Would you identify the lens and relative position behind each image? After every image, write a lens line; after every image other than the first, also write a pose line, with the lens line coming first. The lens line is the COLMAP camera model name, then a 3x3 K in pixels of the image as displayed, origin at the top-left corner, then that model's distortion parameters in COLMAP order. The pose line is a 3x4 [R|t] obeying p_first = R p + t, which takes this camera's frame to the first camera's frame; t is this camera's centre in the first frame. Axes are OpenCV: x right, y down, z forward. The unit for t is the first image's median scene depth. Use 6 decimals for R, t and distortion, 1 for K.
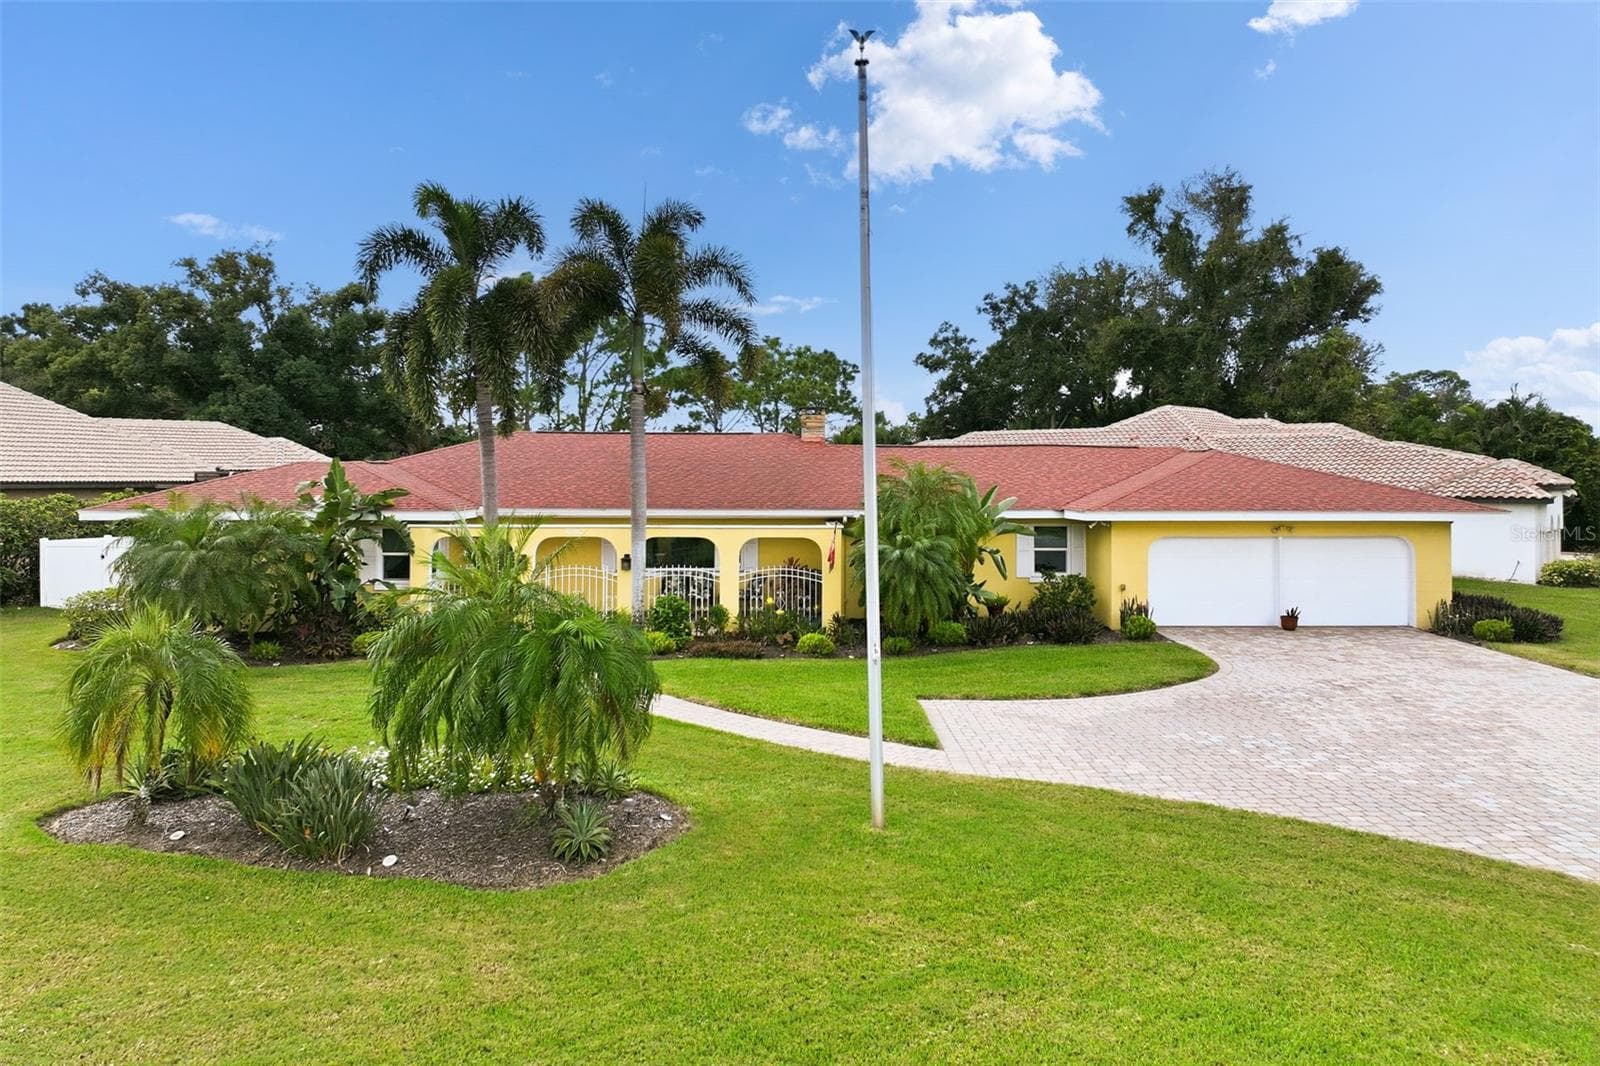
lens RADIAL K [[1114.1, 0, 797.4], [0, 1114.1, 458.4], [0, 0, 1]] dist [0.006459, 0.003953]
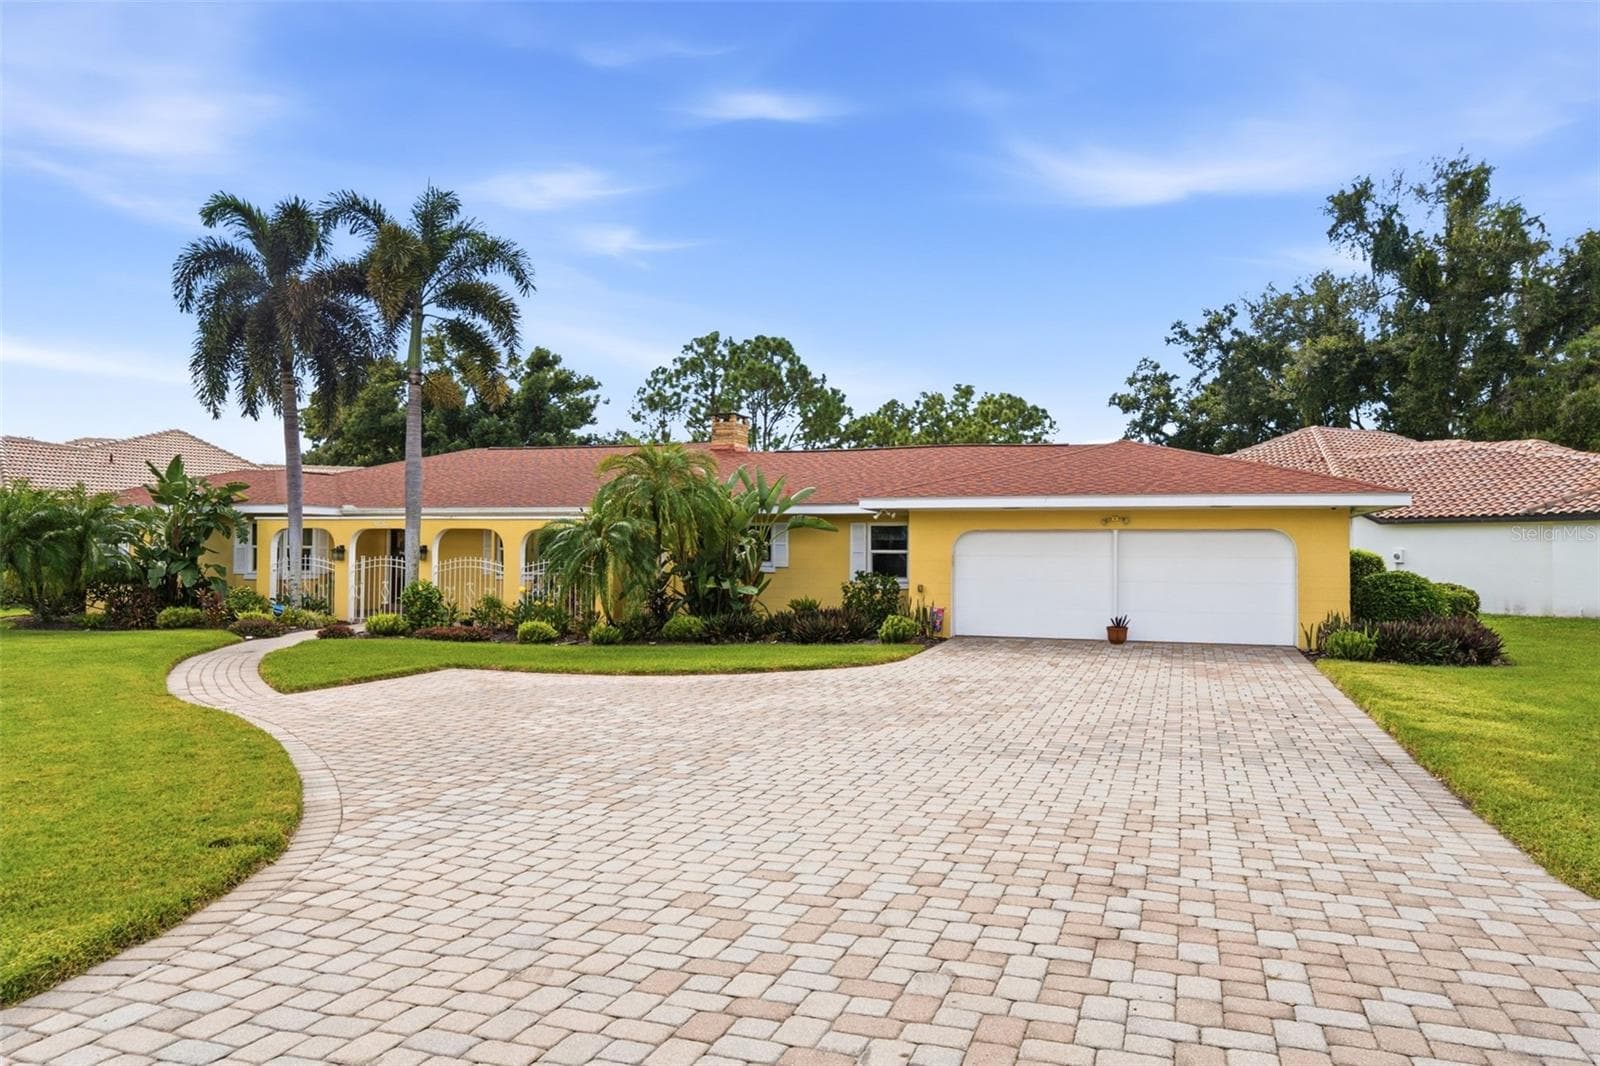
lens RADIAL K [[1106.9, 0, 796.3], [0, 1106.9, 510.1], [0, 0, 1]] dist [0.001873, 0.000948]
pose [[0.940996, -0.008336, -0.338315, 0.281829], [-0.001374, 0.999594, -0.028452, 0.045674], [0.338415, 0.027238, 0.940603, 0.093231]]
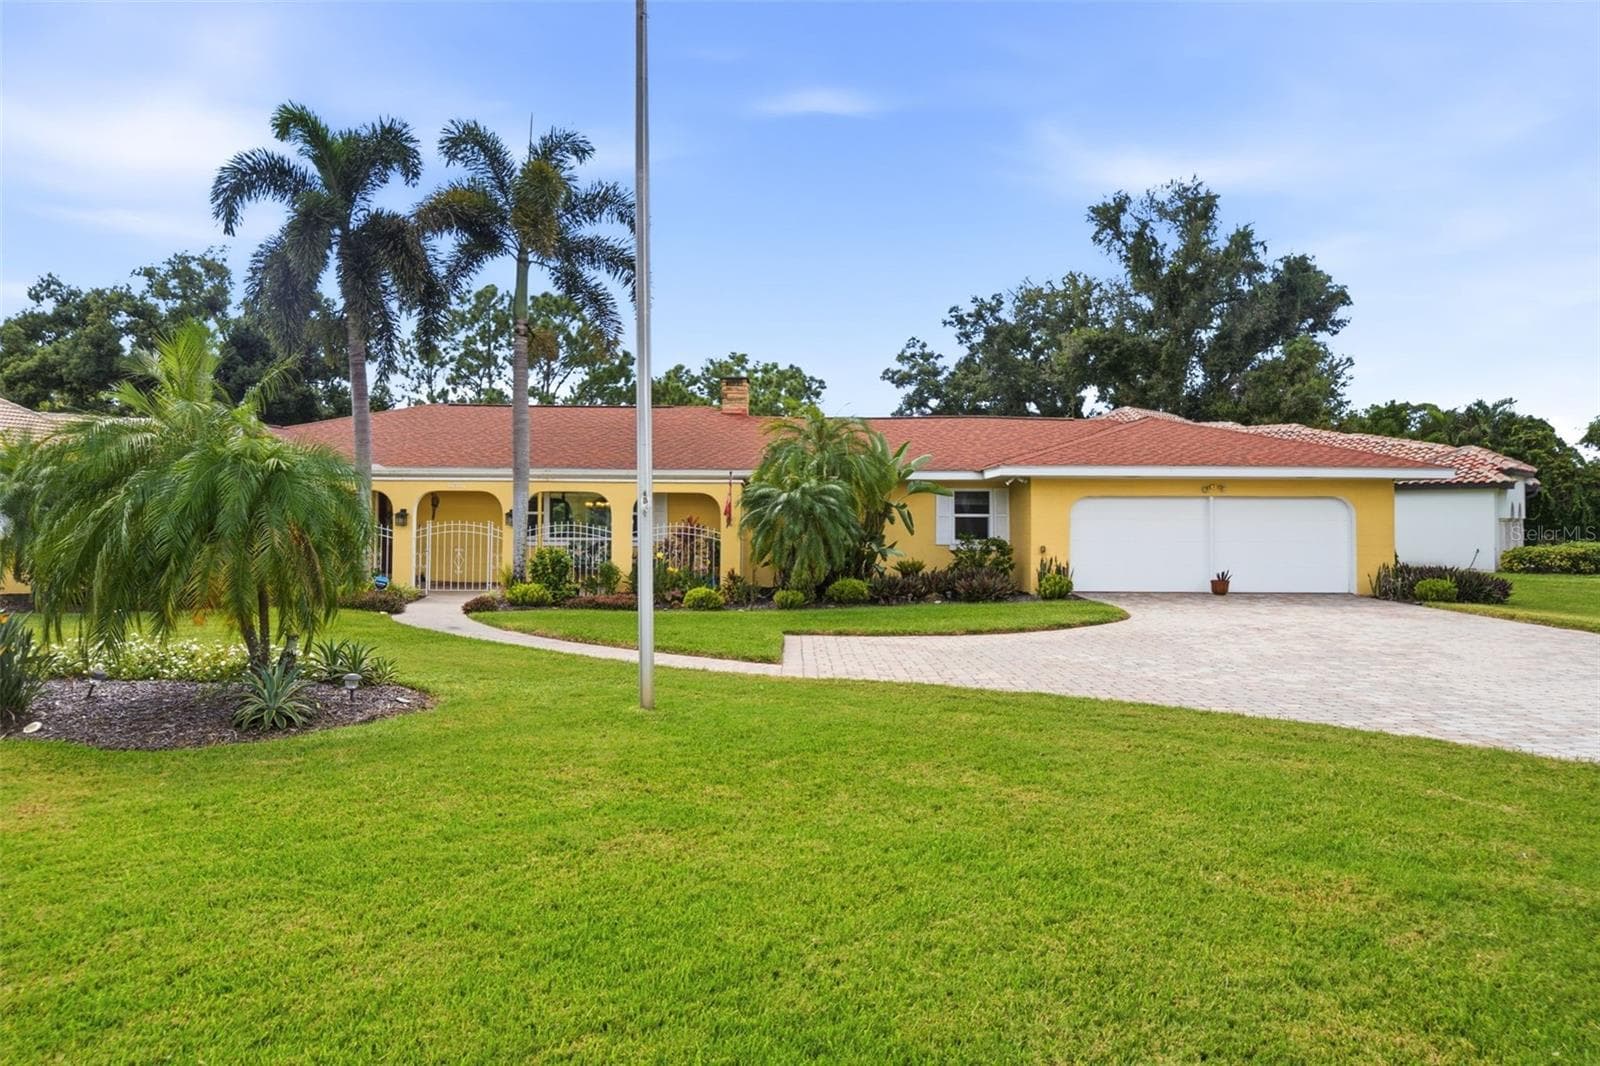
lens RADIAL K [[1091.4, 0, 785.7], [0, 1091.4, 497.2], [0, 0, 1]] dist [0.004860, 0.004148]
pose [[0.999954, 0.003116, -0.009051, 0.047903], [-0.003185, 0.999966, -0.007595, 0.045543], [0.009027, 0.007624, 0.999930, 0.044330]]
